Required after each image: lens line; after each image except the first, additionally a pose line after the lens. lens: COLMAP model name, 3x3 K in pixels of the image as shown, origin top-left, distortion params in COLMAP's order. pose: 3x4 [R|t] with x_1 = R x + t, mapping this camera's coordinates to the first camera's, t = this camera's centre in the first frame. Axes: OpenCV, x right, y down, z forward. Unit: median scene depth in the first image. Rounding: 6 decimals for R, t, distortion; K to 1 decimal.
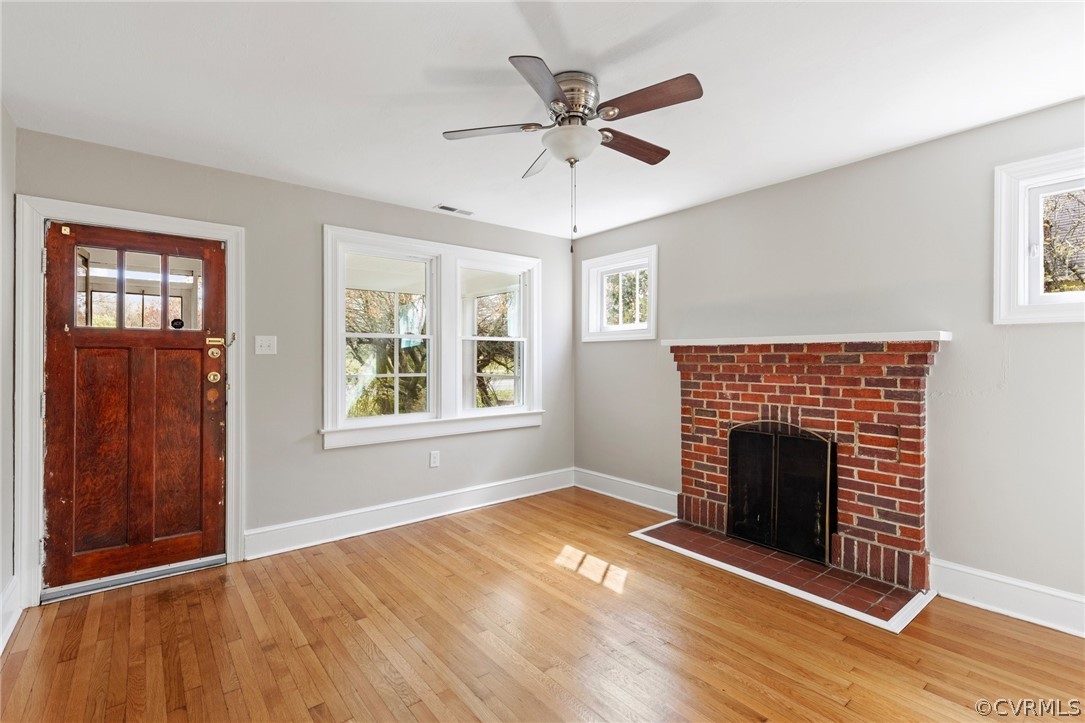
lens RADIAL K [[494.8, 0, 540.3], [0, 494.8, 355.6], [0, 0, 1]] dist [0.003817, 0.000287]
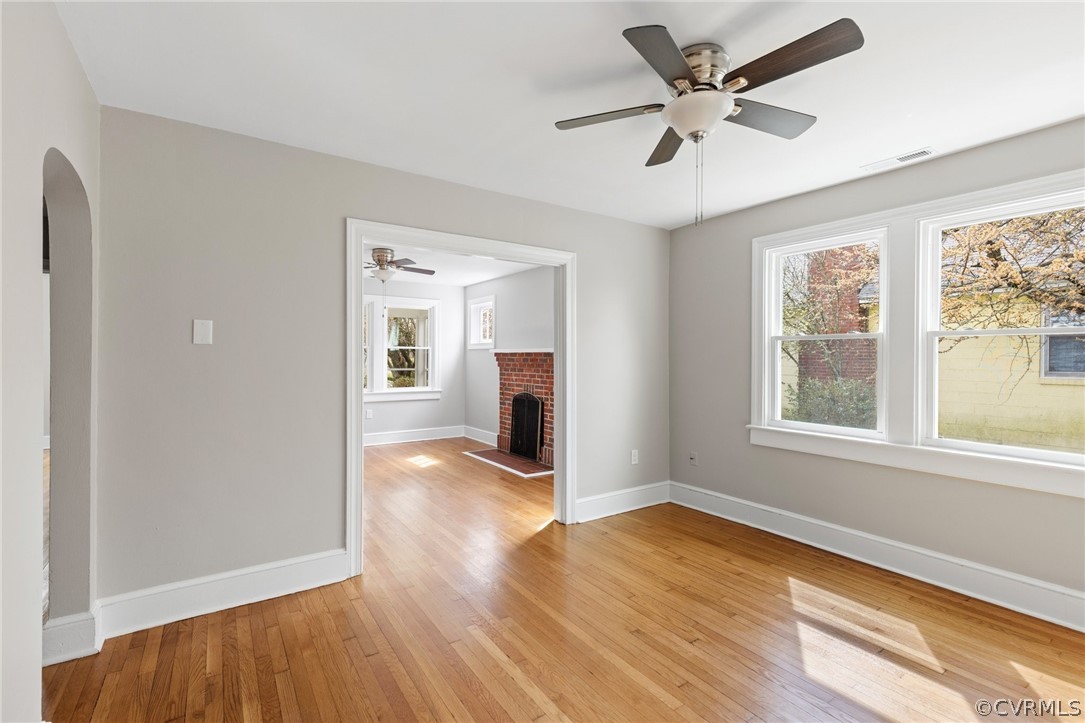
lens RADIAL K [[487.1, 0, 537.7], [0, 487.1, 357.5], [0, 0, 1]] dist [0.002377, -0.000161]
pose [[0.996509, 0.002850, -0.083437, 0.683461], [-0.002343, 0.999978, 0.006169, -0.015814], [0.083452, -0.005952, 0.996494, -0.908548]]
